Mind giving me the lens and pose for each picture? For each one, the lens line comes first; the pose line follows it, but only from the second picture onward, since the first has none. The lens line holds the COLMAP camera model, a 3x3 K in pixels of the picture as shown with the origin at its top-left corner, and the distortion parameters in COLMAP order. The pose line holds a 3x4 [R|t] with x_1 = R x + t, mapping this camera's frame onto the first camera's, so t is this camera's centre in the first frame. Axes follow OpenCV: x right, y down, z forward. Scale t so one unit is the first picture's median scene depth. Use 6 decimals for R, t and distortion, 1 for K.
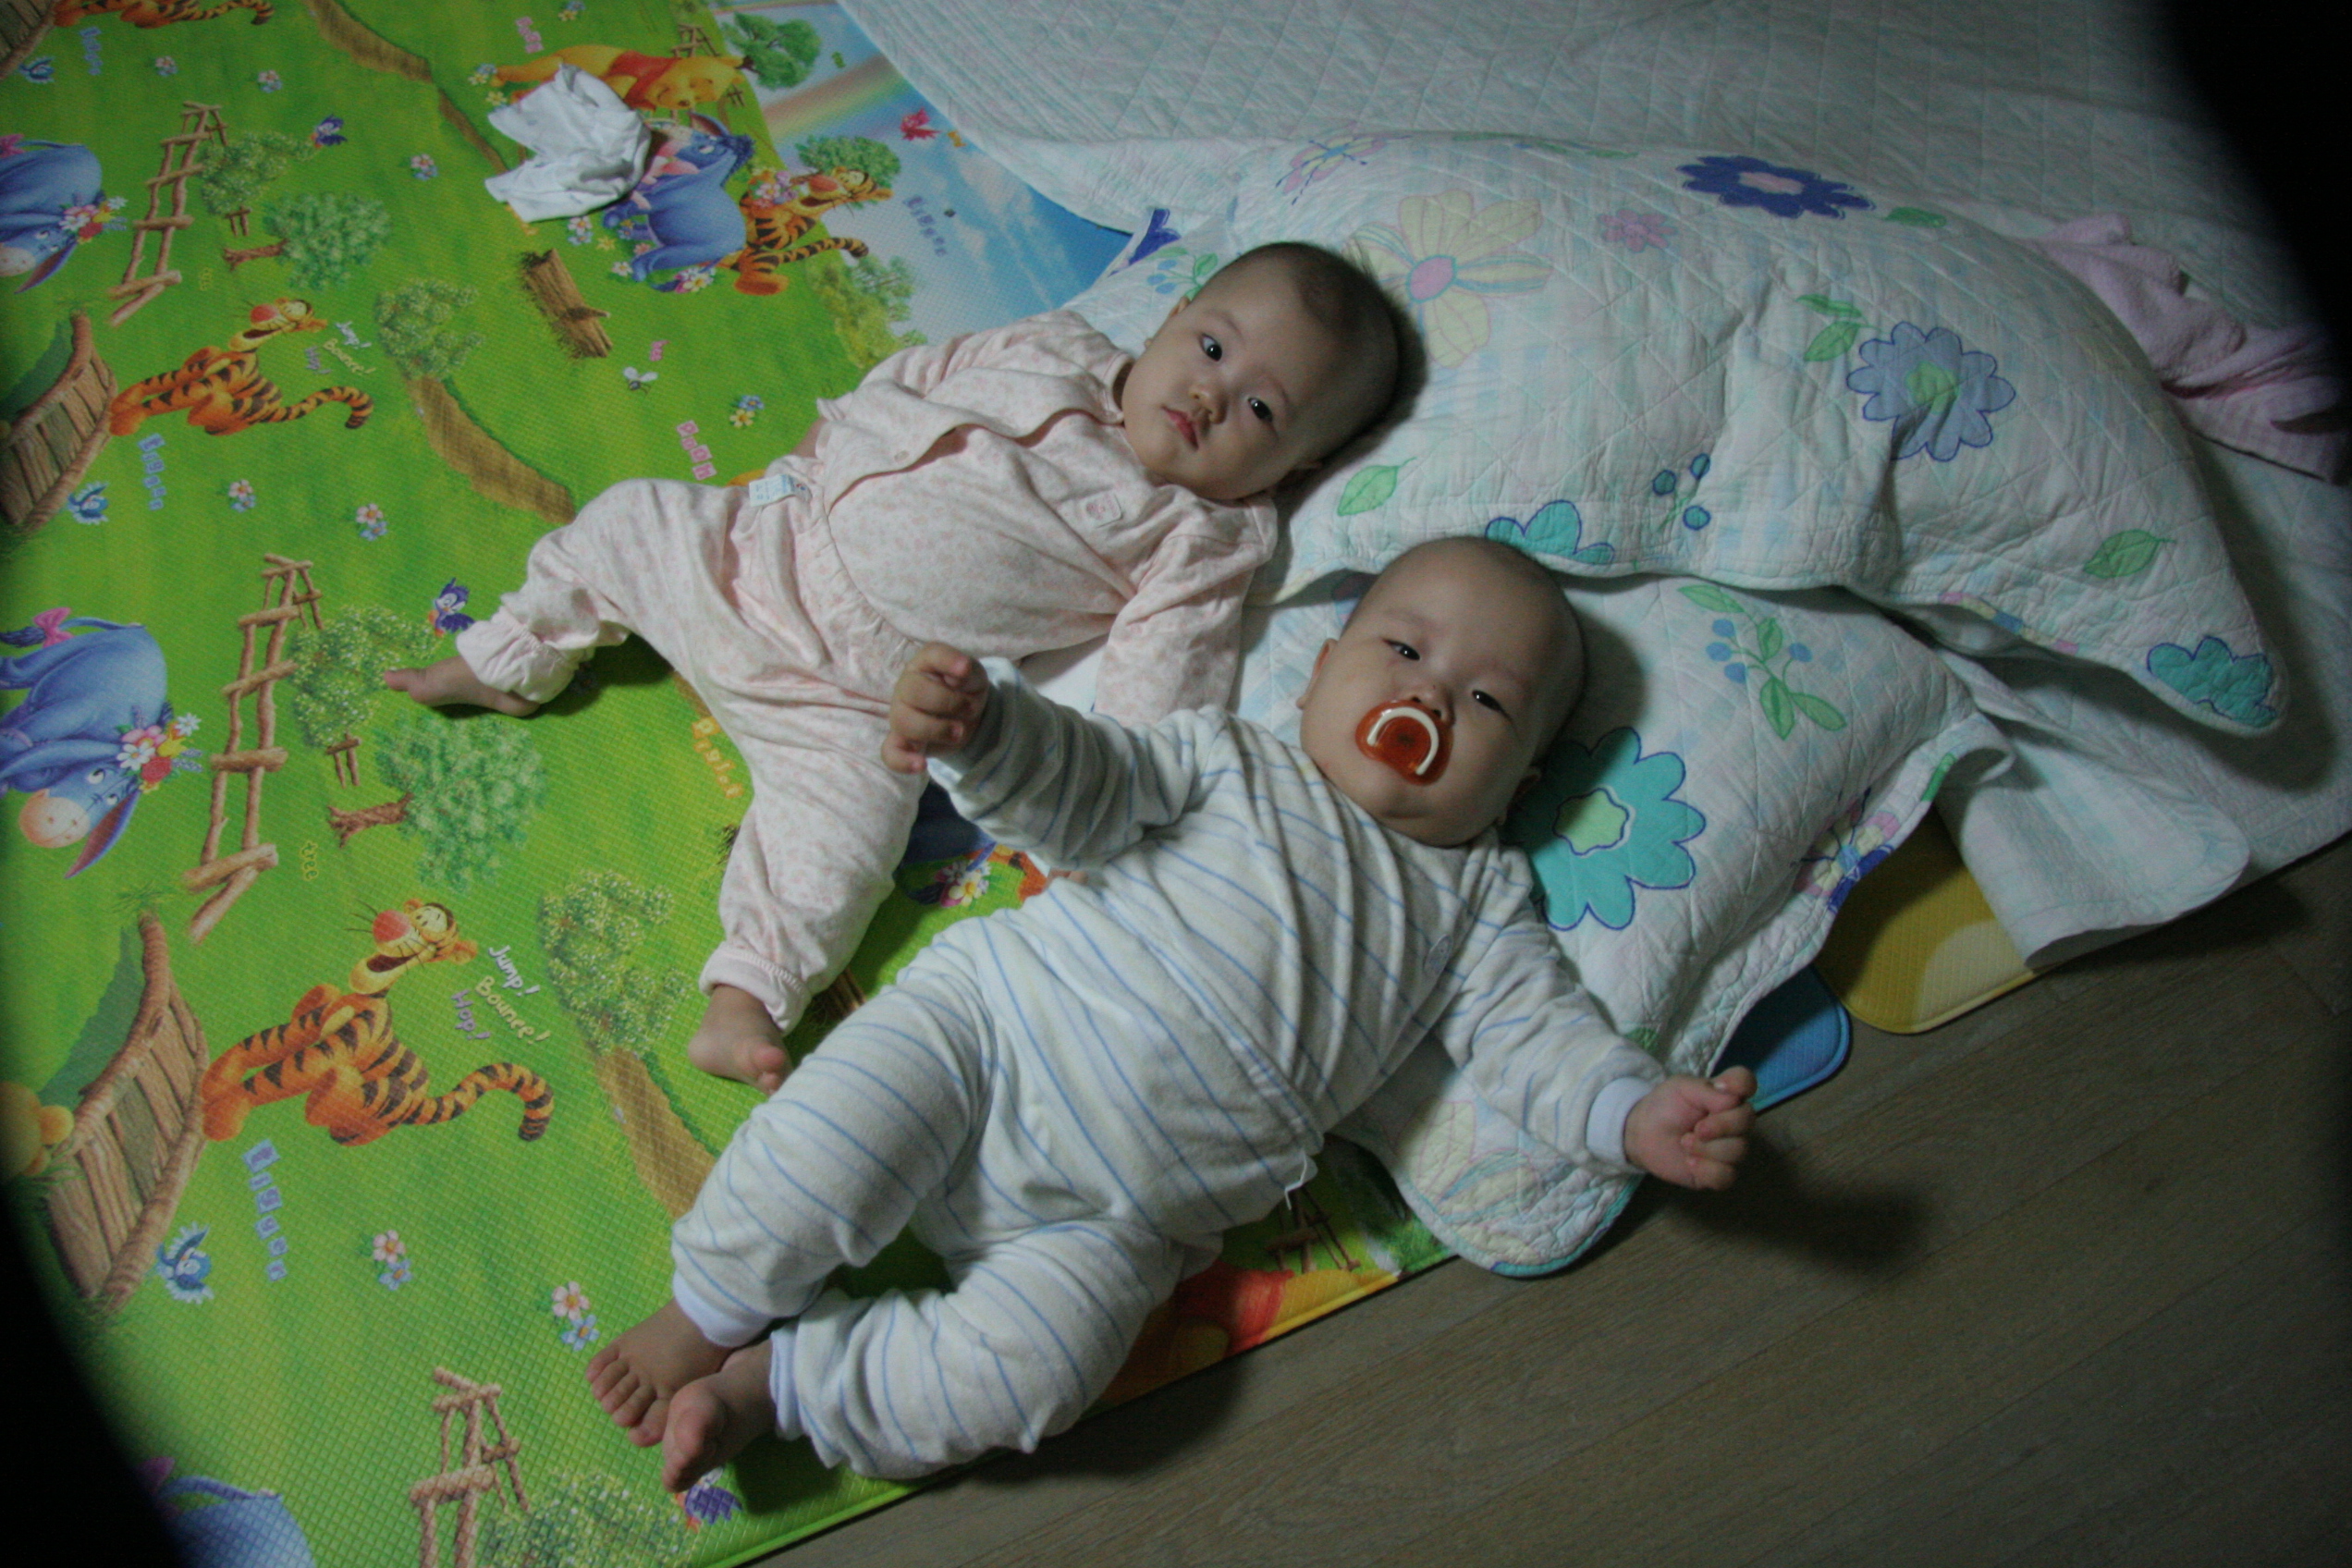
lens RADIAL K [[1807.1, 0, 1177.4], [0, 1807.1, 816.9], [0, 0, 1]] dist [-0.177492, 0.126984]
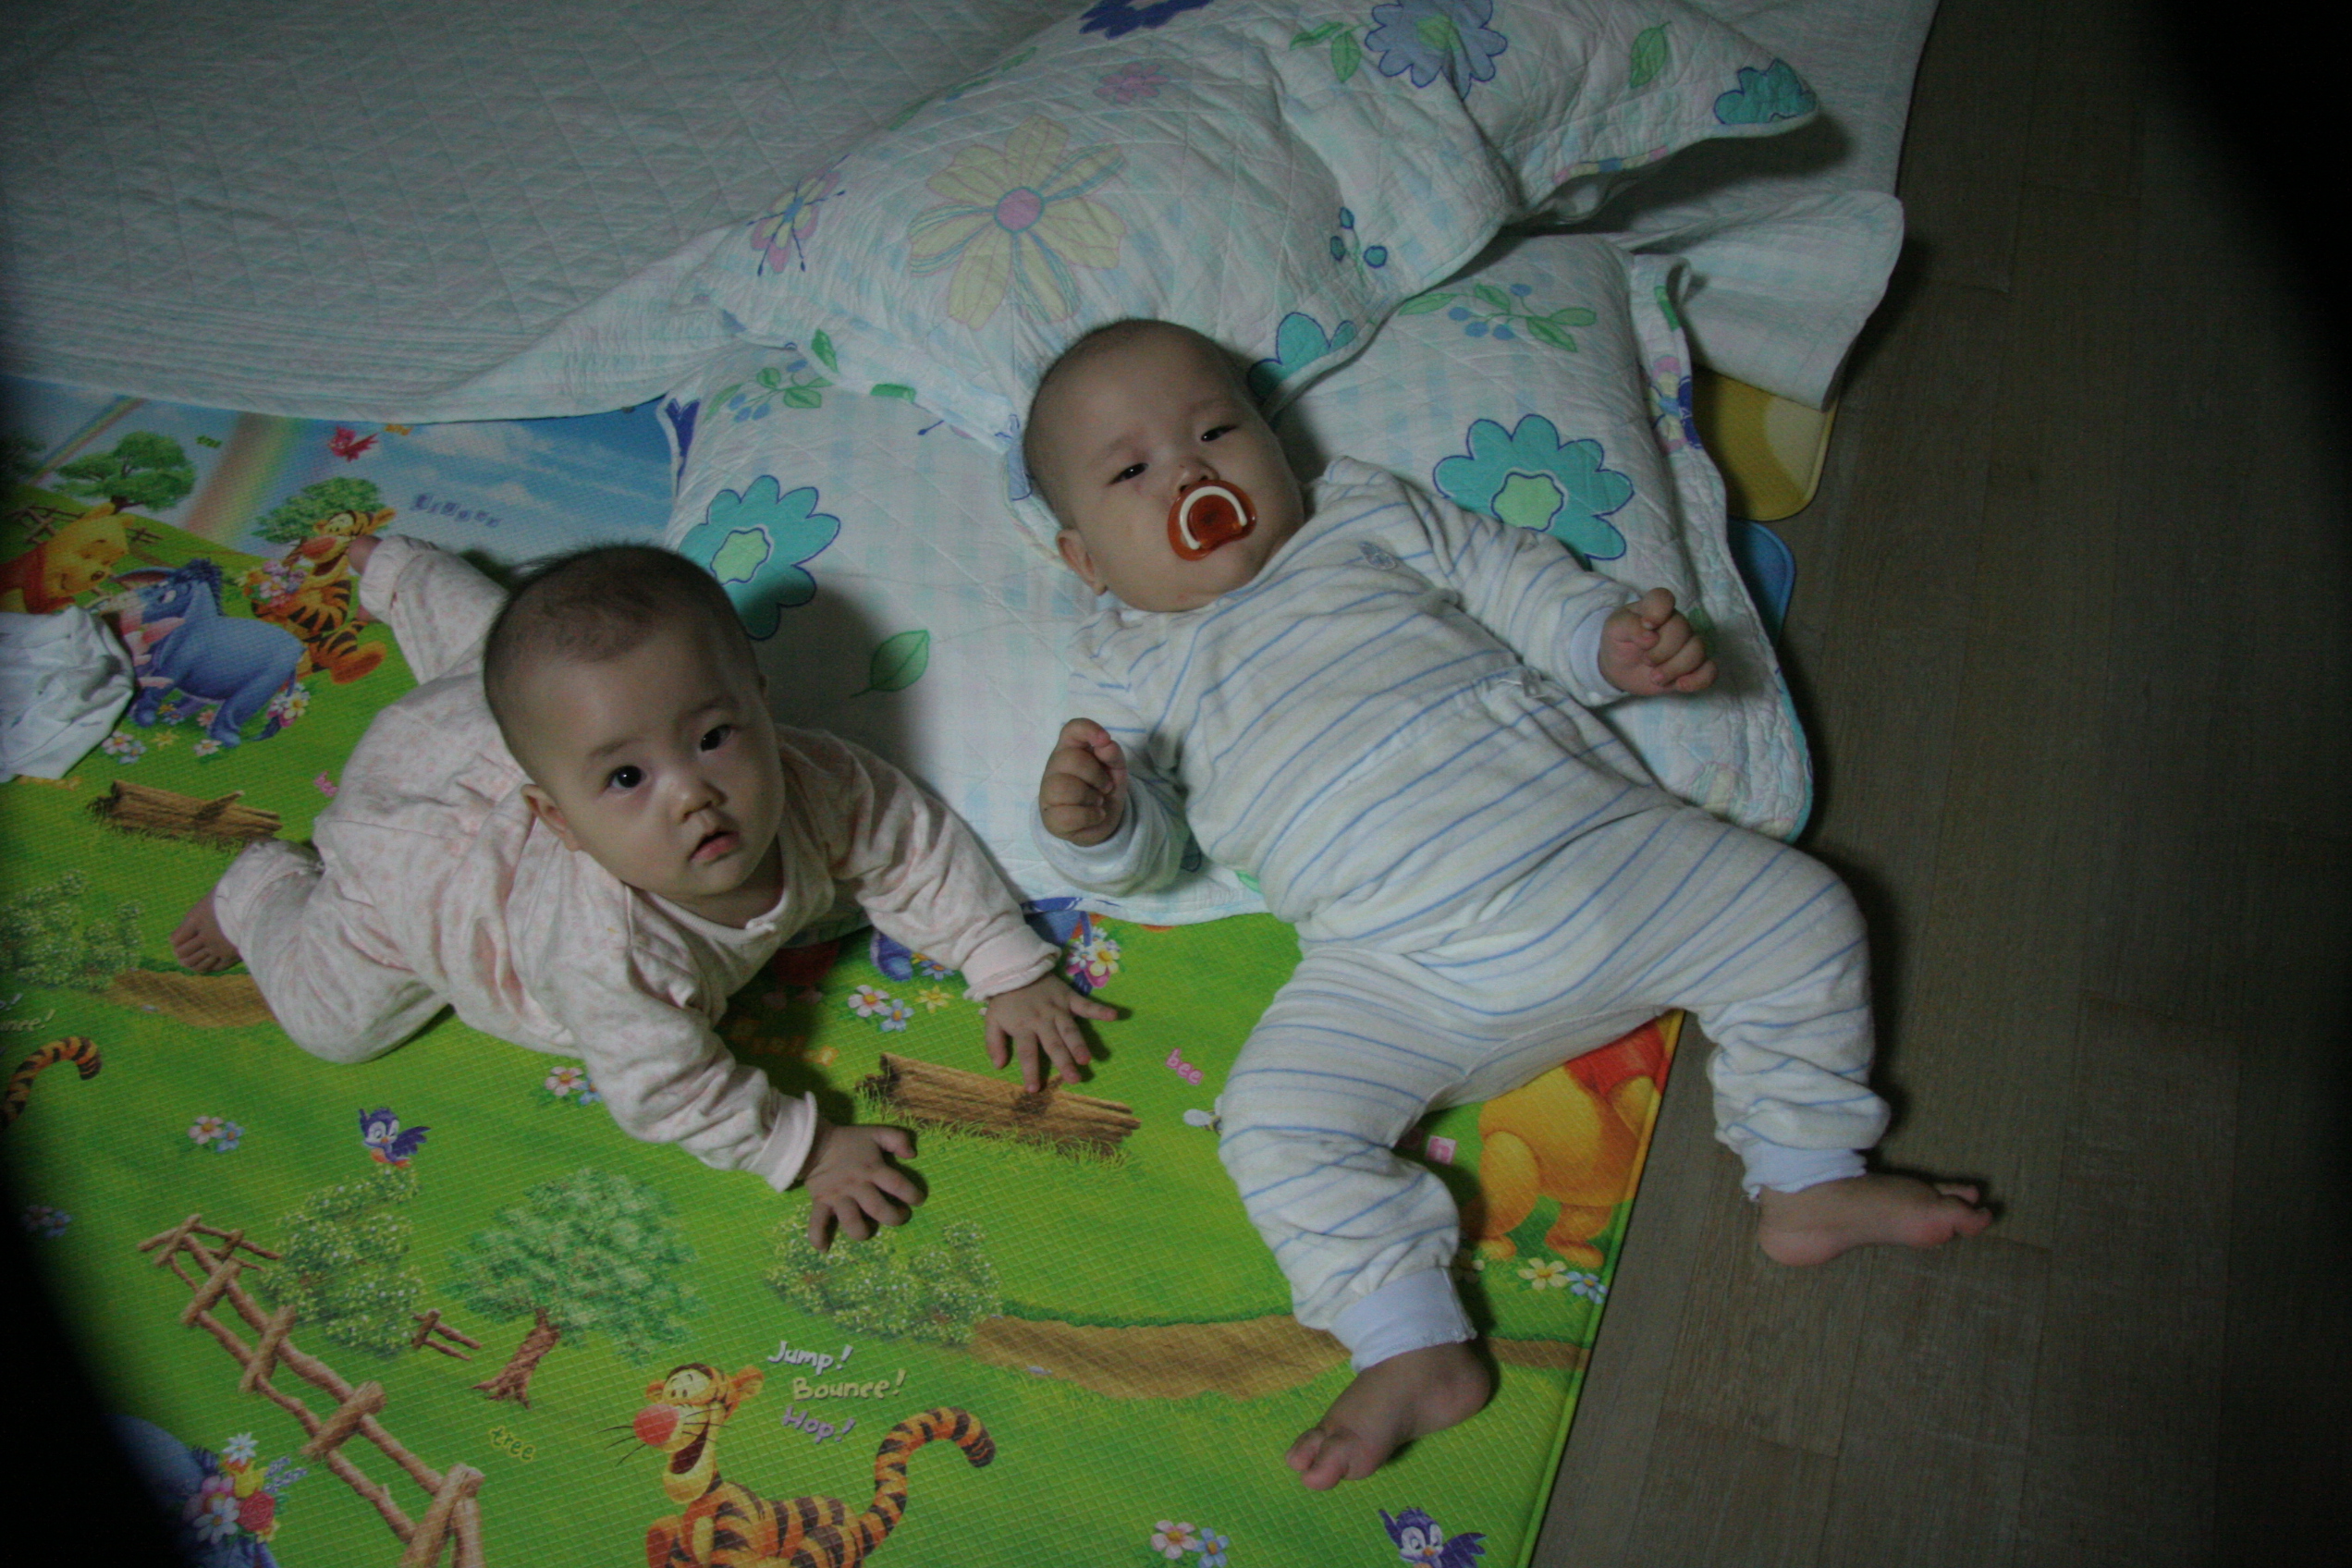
lens RADIAL K [[1817.4, 0, 1172.7], [0, 1817.4, 789.8], [0, 0, 1]] dist [-0.181034, 0.130534]
pose [[0.716284, -0.621370, 0.317548, -0.329632], [0.631313, 0.770914, 0.084473, -0.085543], [-0.297291, 0.139965, 0.944472, 0.062292]]
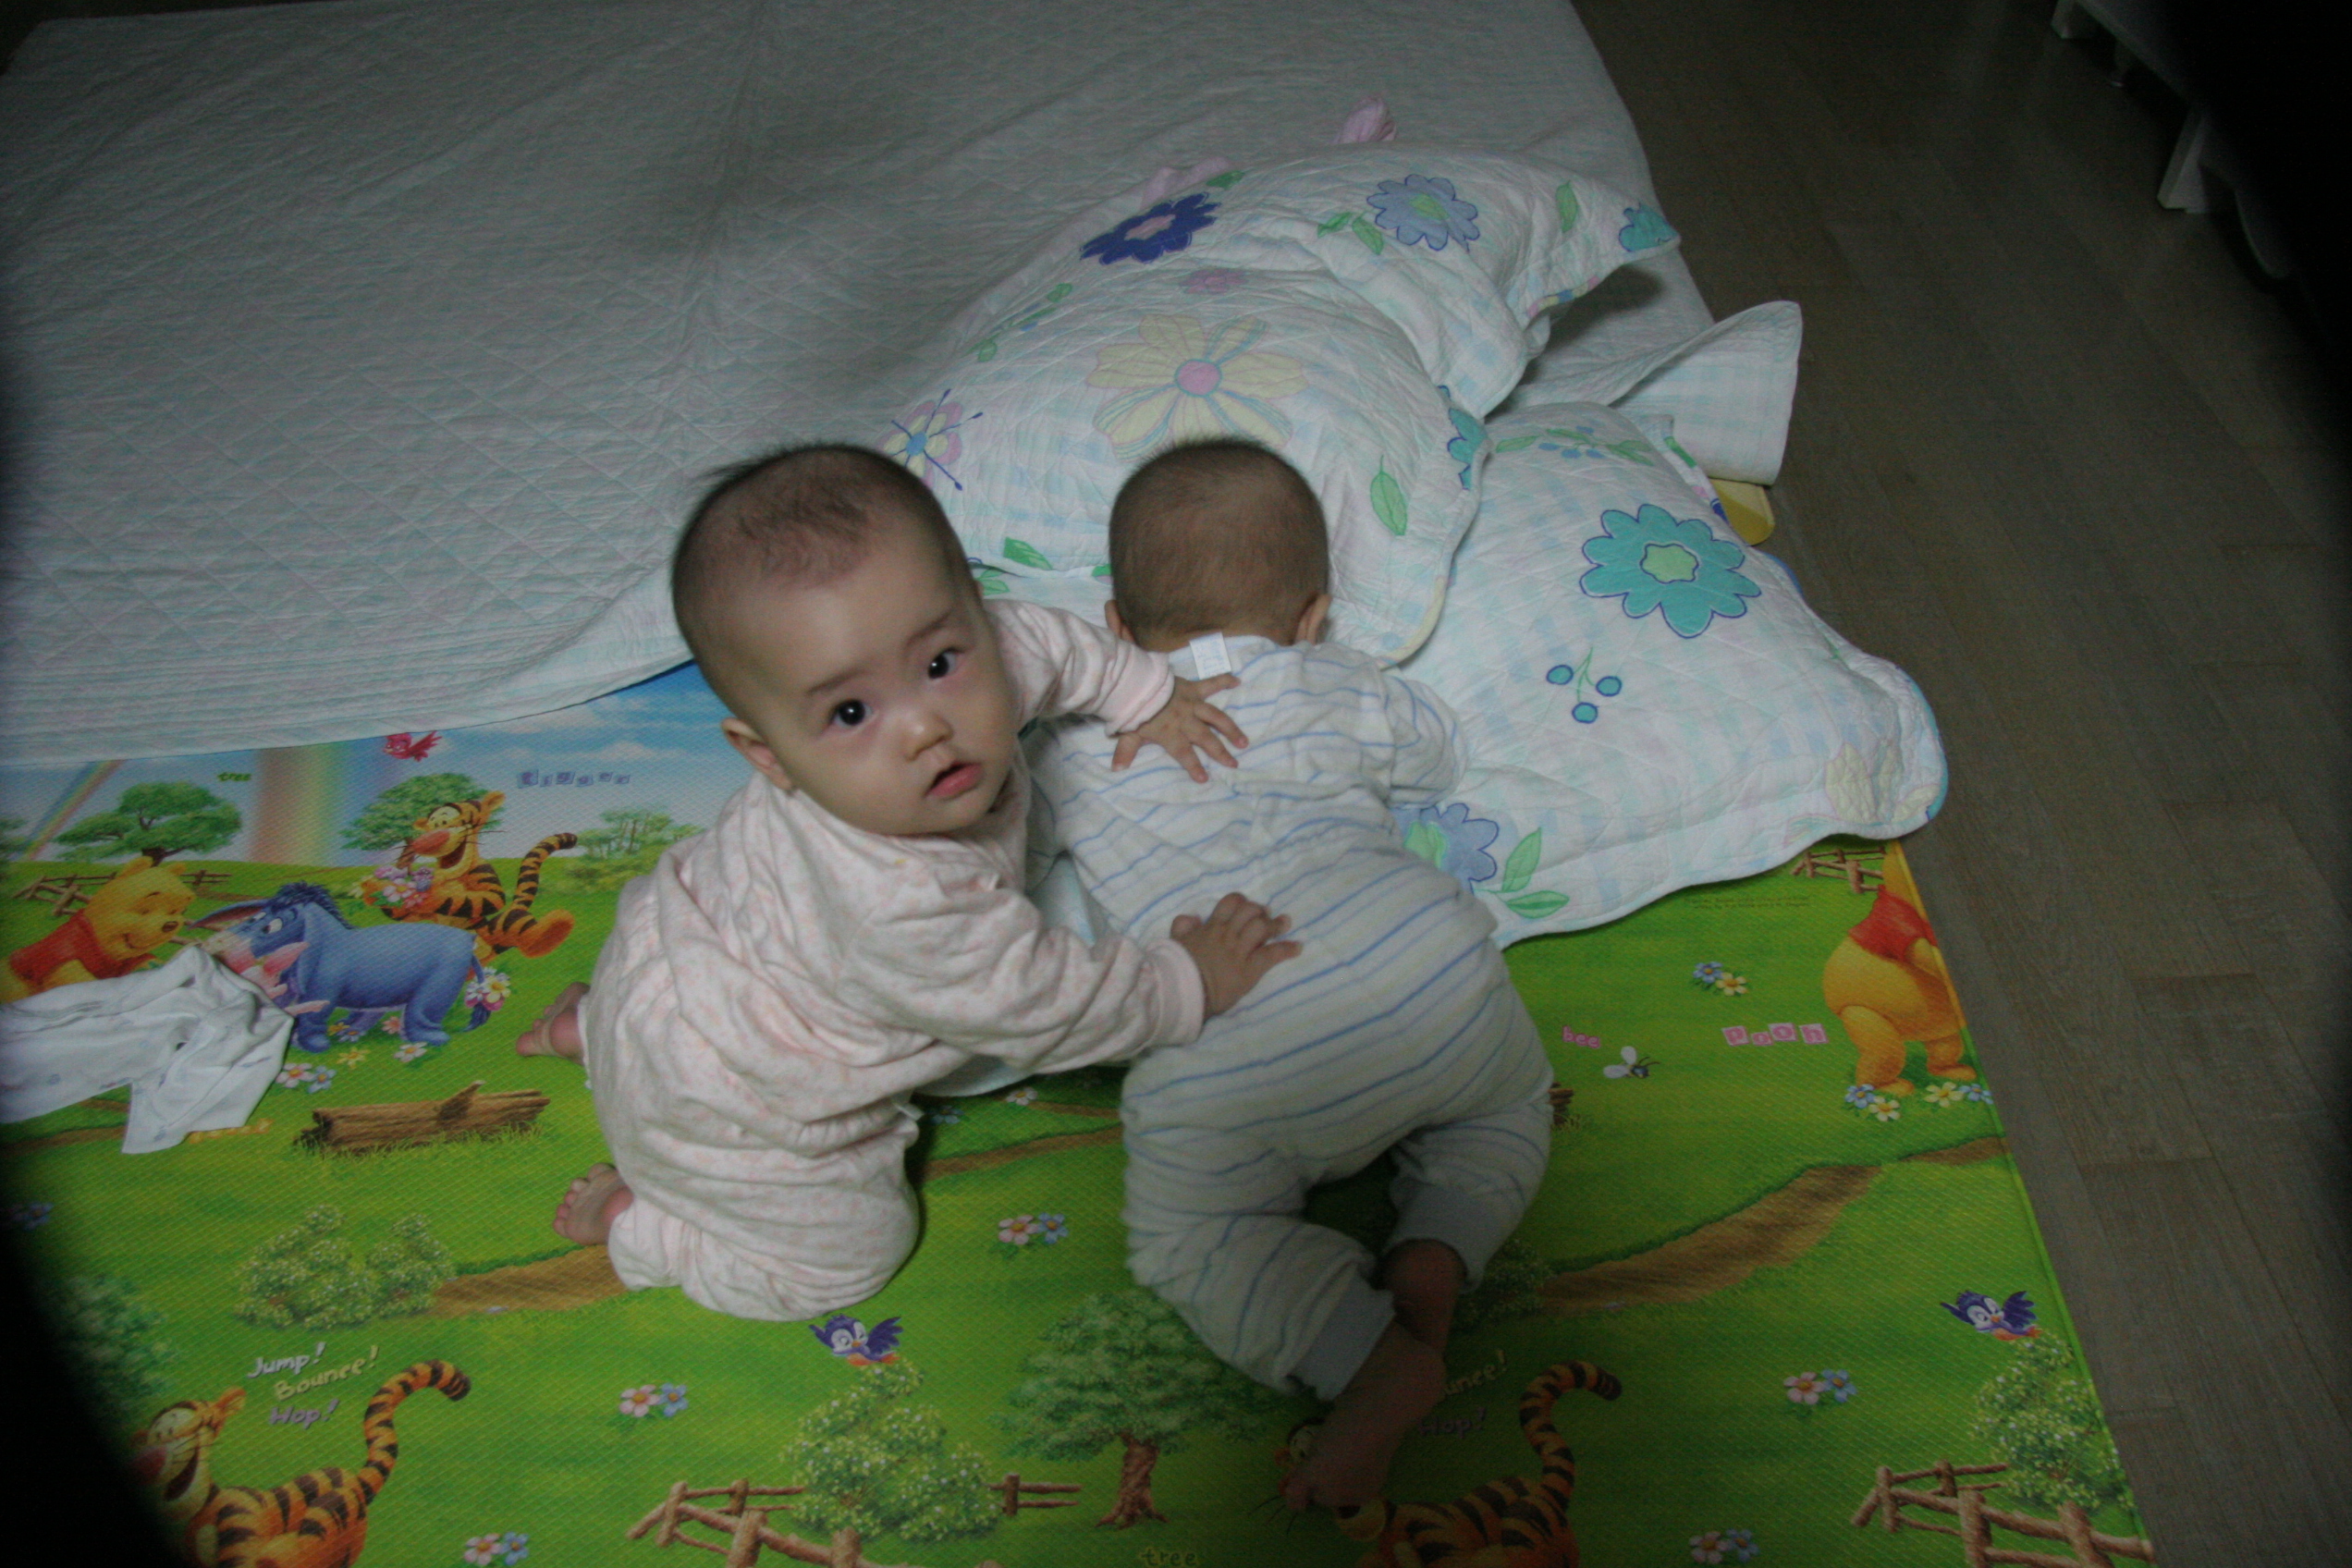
lens RADIAL K [[1831.1, 0, 1177.4], [0, 1831.1, 760.9], [0, 0, 1]] dist [-0.187996, 0.130327]
pose [[0.411188, -0.658341, 0.630485, -0.746922], [0.764313, 0.625914, 0.155101, -0.321104], [-0.496739, 0.418112, 0.760548, 0.210684]]
